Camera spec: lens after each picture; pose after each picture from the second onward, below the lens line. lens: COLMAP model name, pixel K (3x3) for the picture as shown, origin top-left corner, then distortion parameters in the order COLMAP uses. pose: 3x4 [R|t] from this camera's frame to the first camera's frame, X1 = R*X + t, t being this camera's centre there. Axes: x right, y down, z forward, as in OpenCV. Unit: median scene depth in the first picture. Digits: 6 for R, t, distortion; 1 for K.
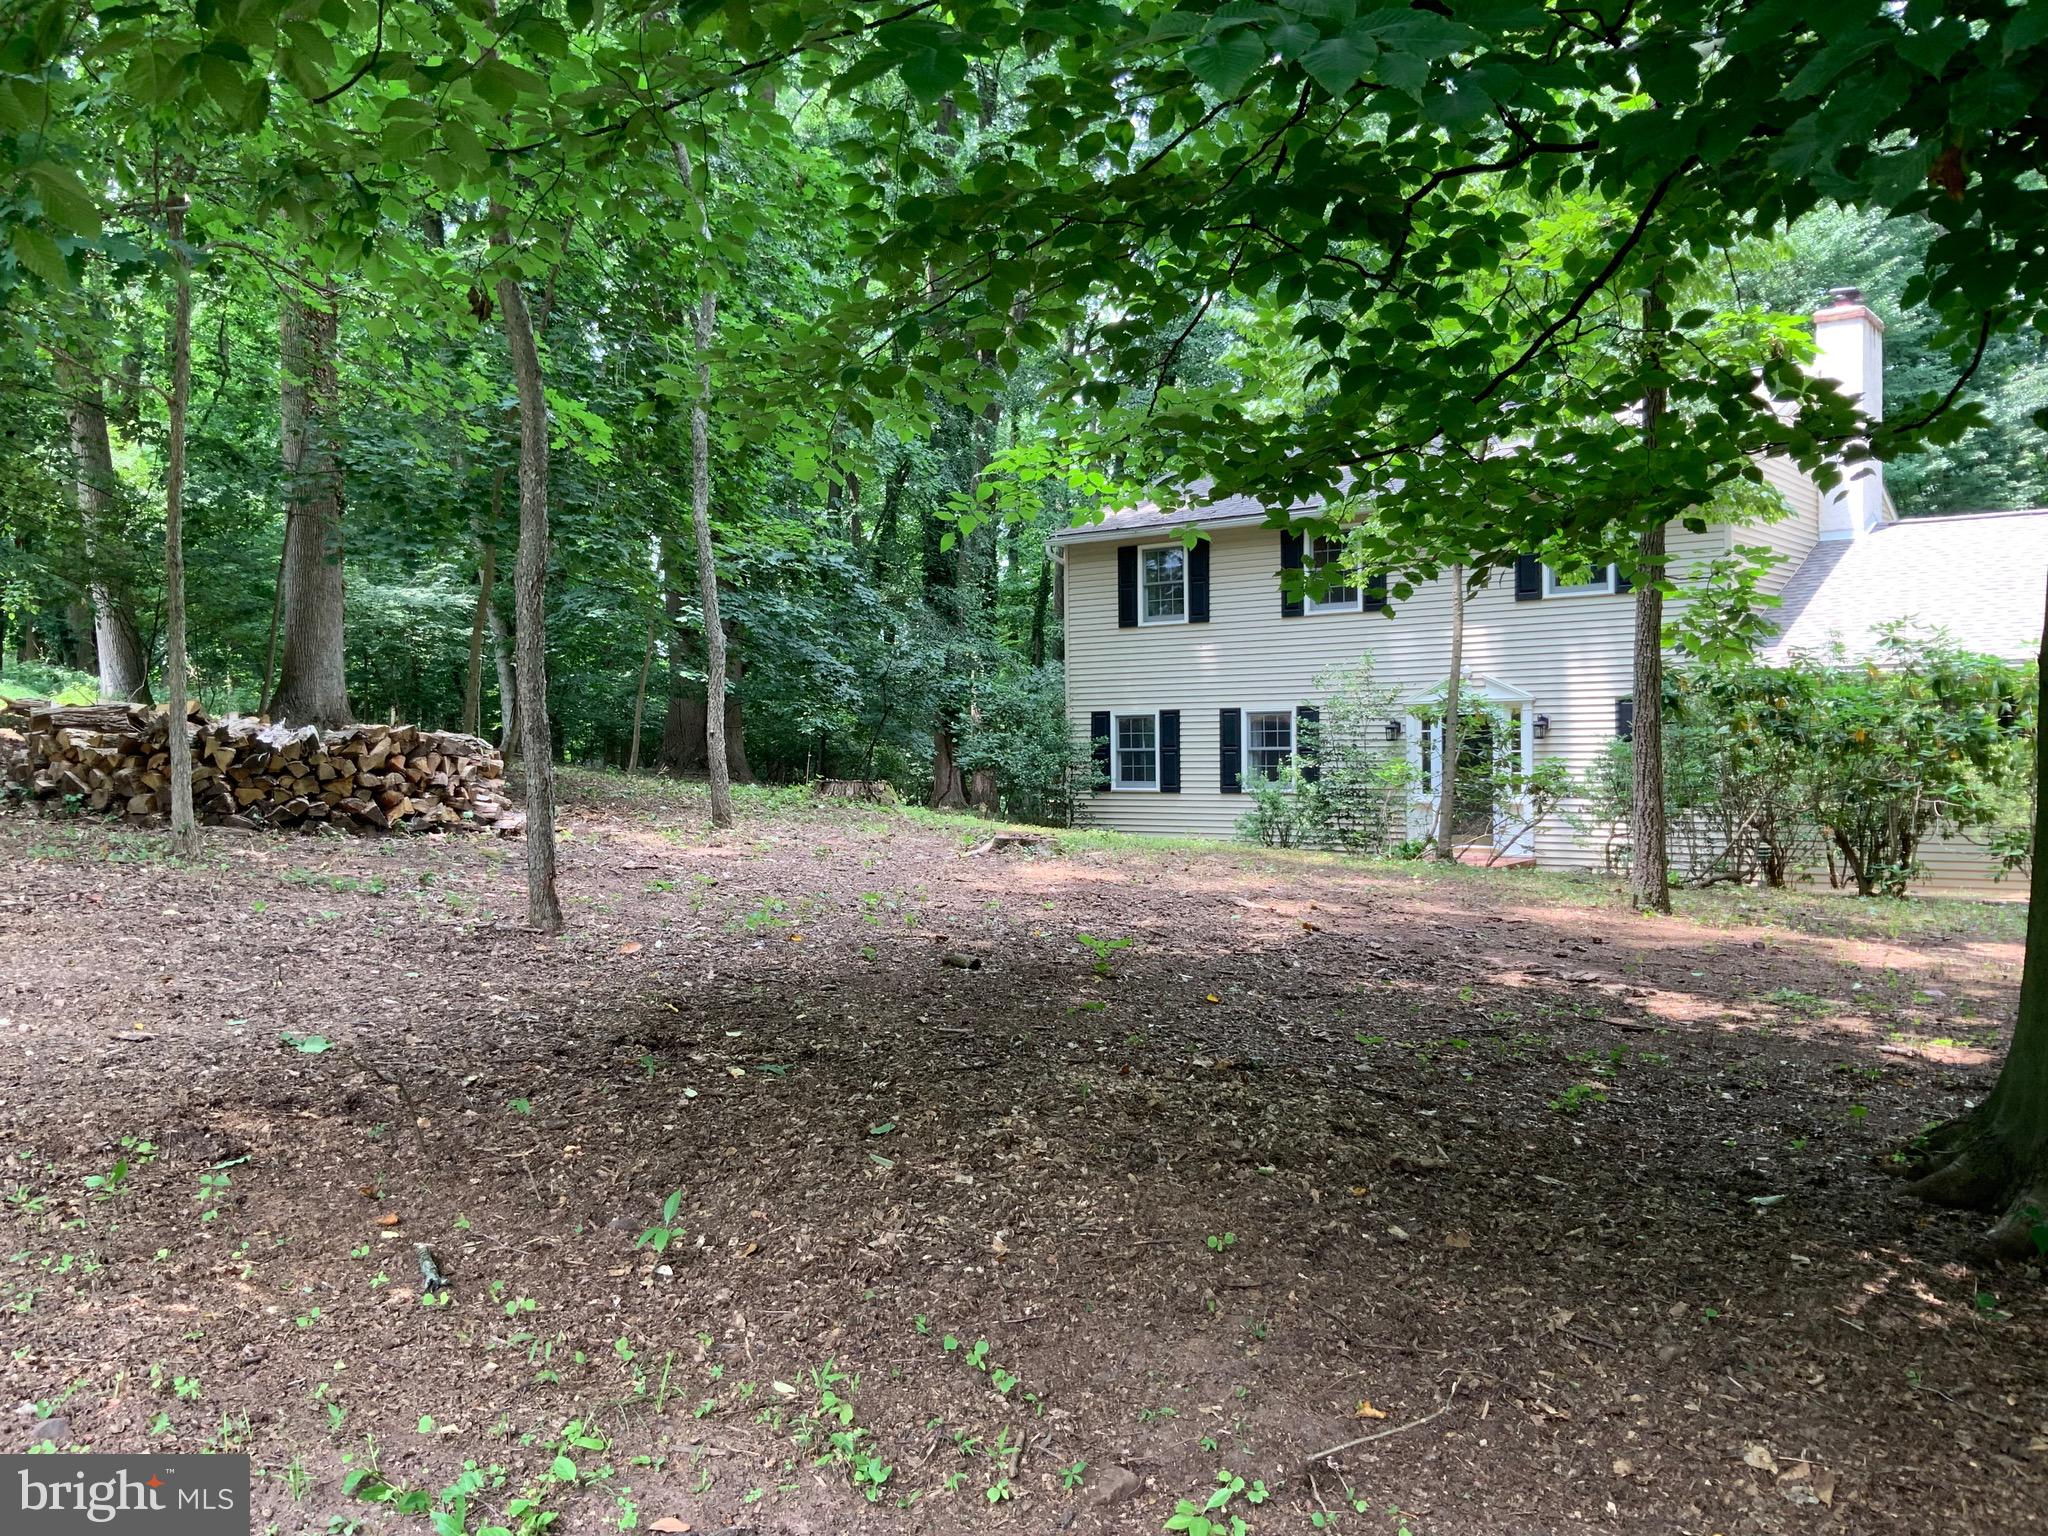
lens RADIAL K [[1708.2, 0, 1027.1], [0, 1708.2, 774.7], [0, 0, 1]] dist [0.075646, -0.127281]
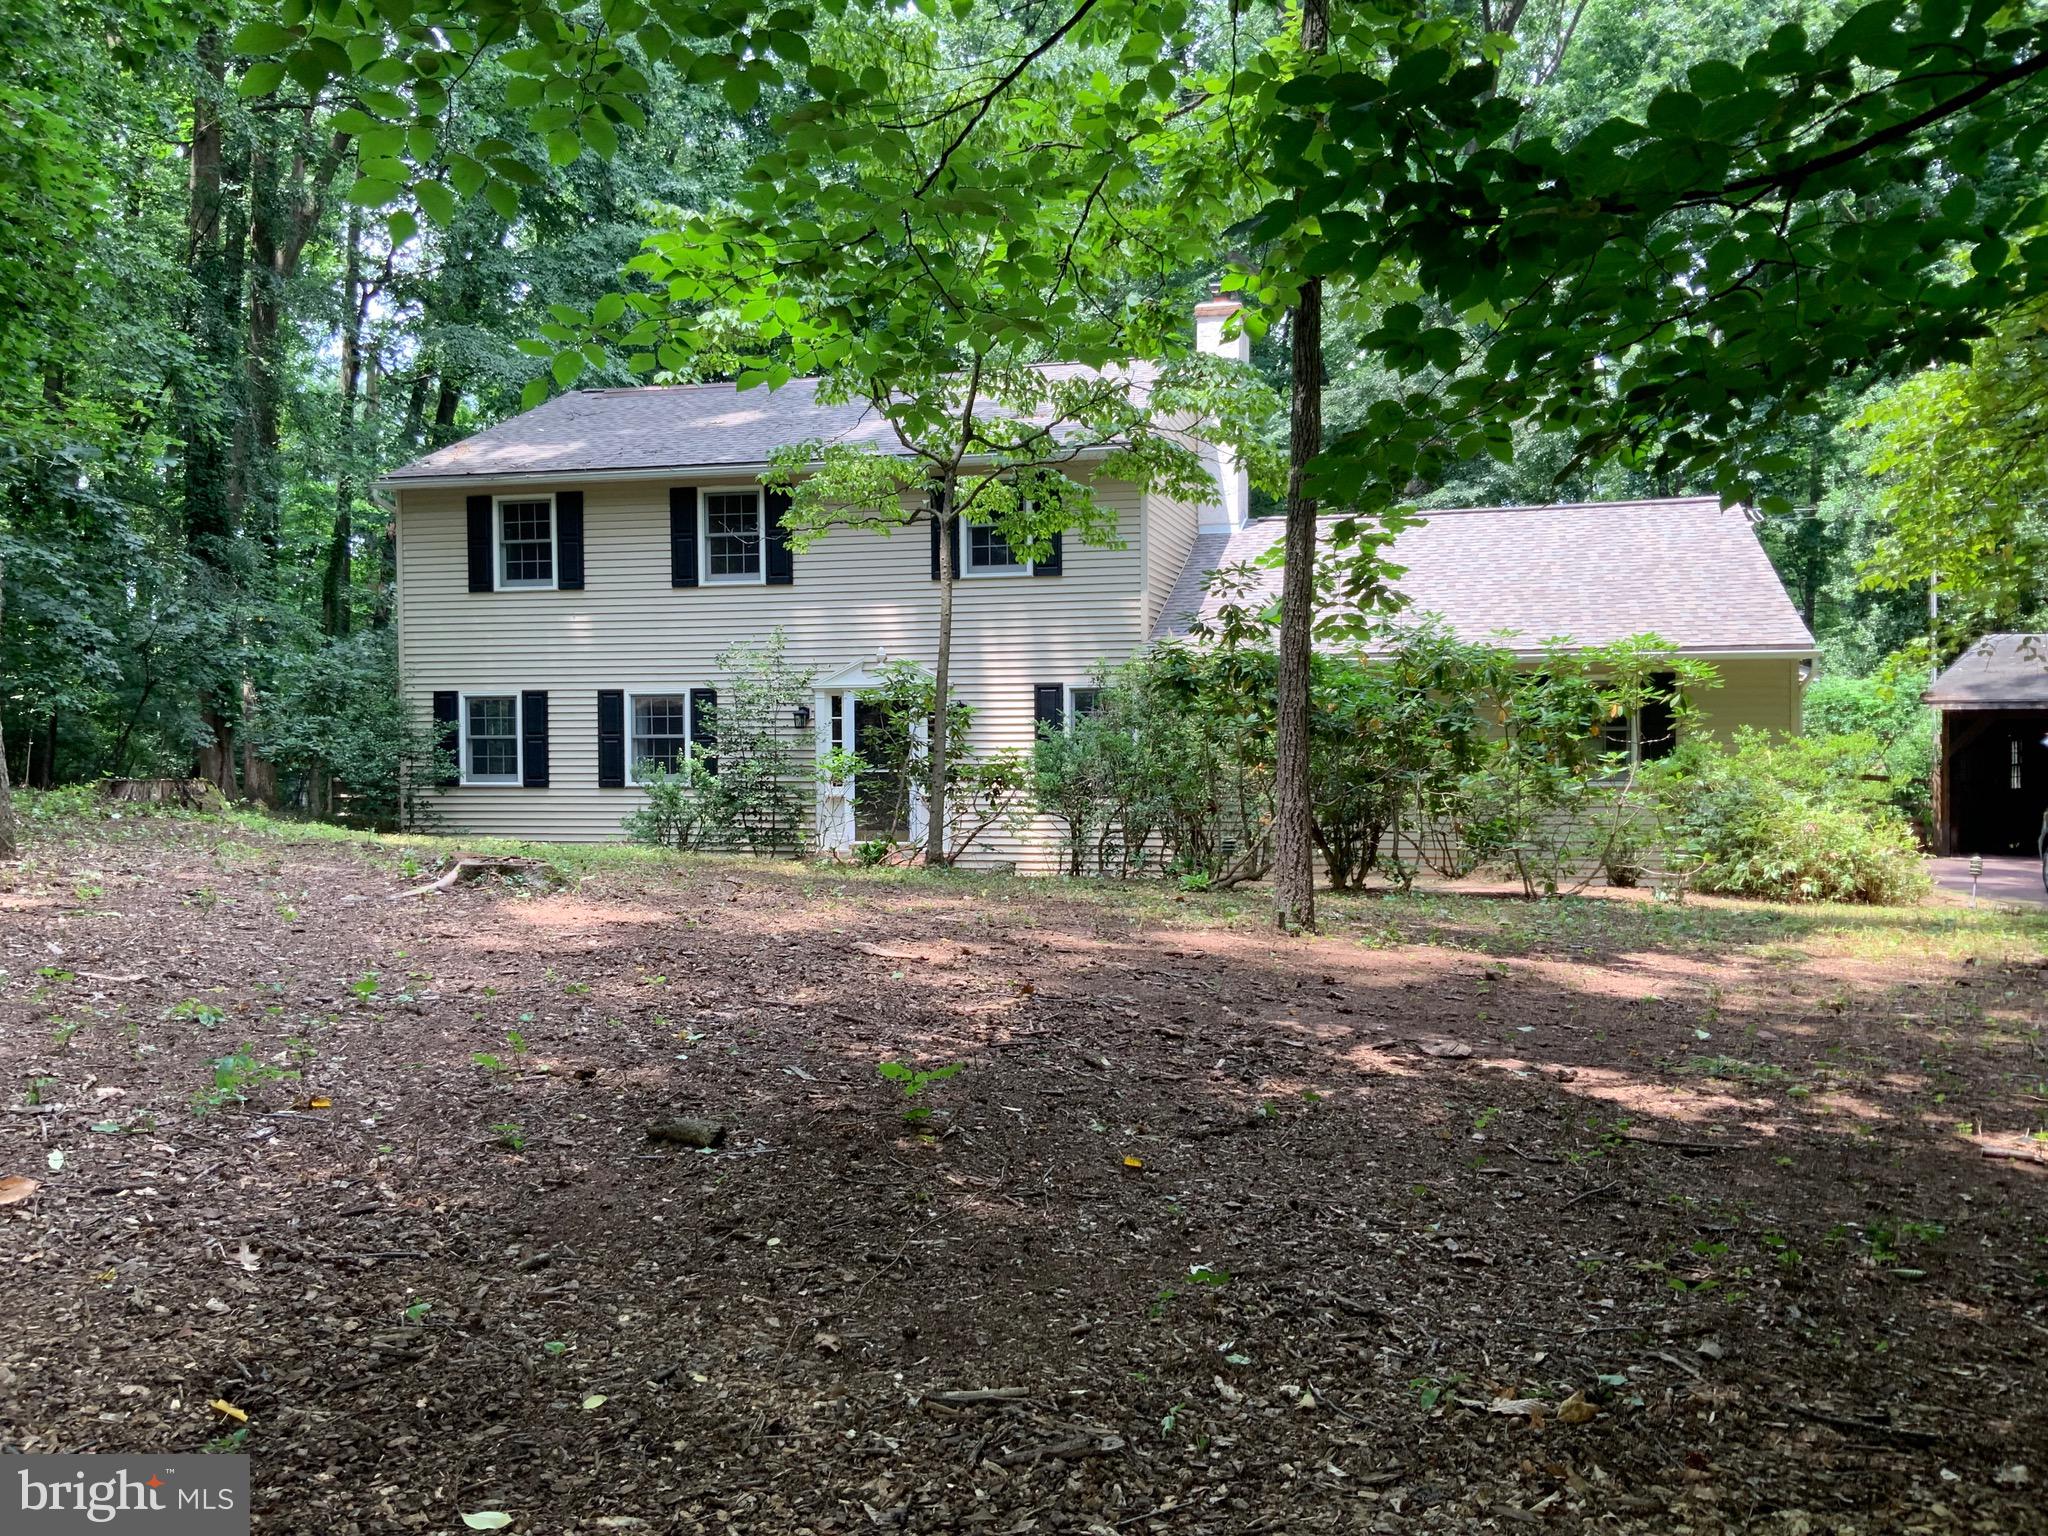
lens RADIAL K [[1708.2, 0, 1031.7], [0, 1708.2, 770.3], [0, 0, 1]] dist [0.075646, -0.127281]
pose [[0.913096, -0.006035, 0.407699, -0.040974], [0.003964, 0.999975, 0.005924, -0.002188], [-0.407725, -0.003793, 0.913097, 0.115032]]
